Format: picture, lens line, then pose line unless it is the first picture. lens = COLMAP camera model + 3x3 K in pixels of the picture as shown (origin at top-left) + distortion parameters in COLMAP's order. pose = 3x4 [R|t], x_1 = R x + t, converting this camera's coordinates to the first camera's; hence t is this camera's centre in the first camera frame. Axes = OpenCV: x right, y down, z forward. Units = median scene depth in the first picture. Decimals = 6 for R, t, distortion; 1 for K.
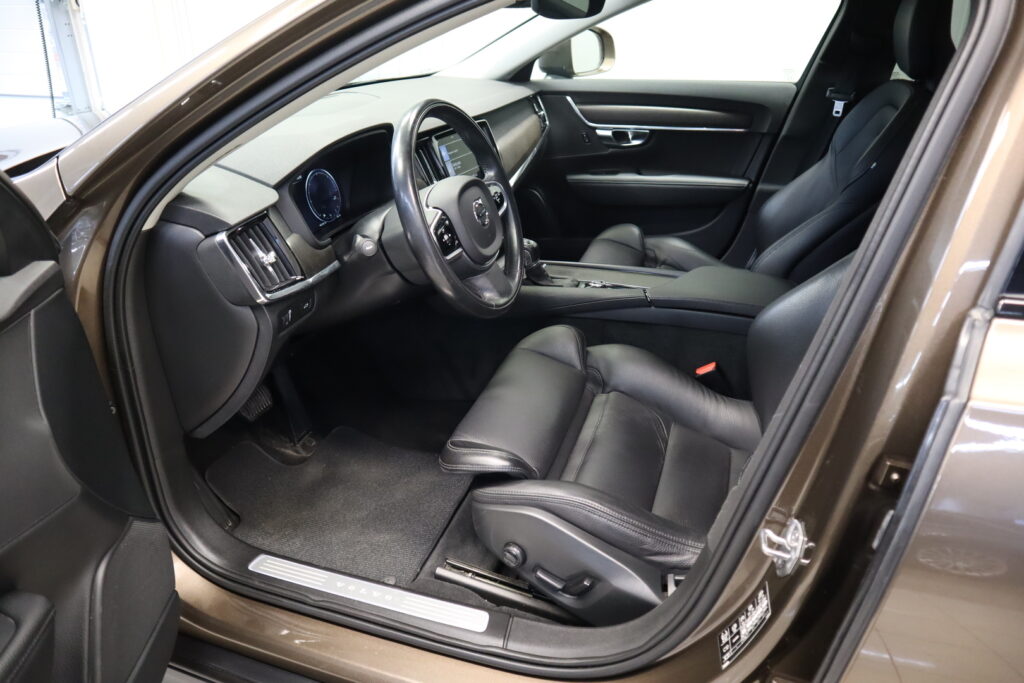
lens RADIAL K [[714.6, 0, 512.0], [0, 714.6, 341.5], [0, 0, 1]] dist [-0.140740, 0.078846]
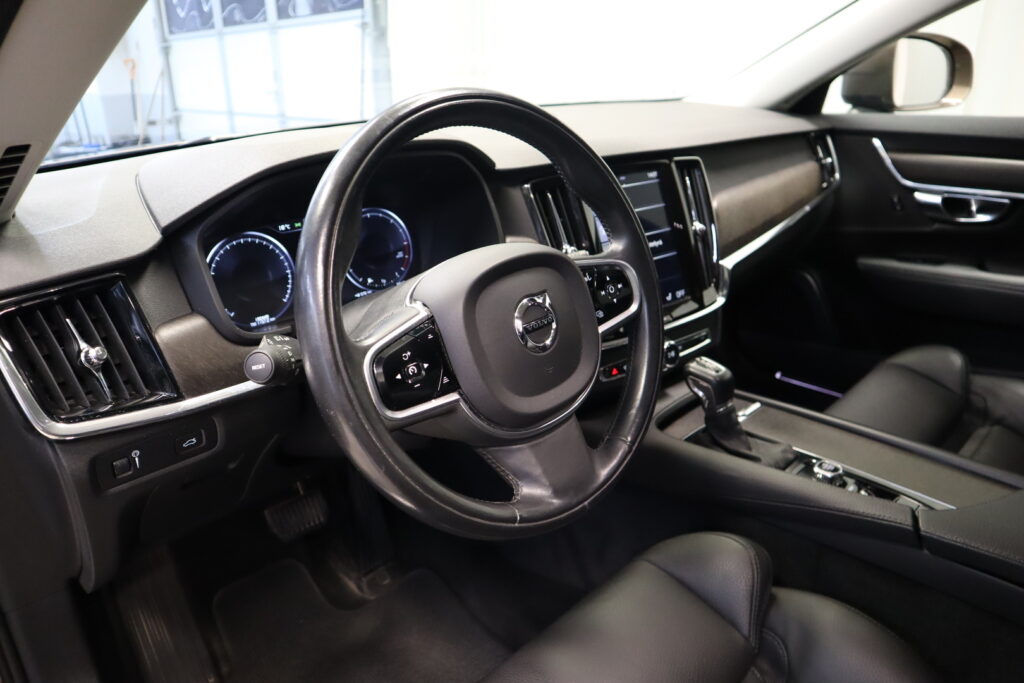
lens RADIAL K [[714.6, 0, 512.0], [0, 714.6, 341.5], [0, 0, 1]] dist [-0.140740, 0.078846]
pose [[0.885798, 0.159774, -0.435699, 0.088427], [-0.188969, 0.981685, -0.024191, -0.085491], [0.423854, 0.103762, 0.899767, 0.307665]]
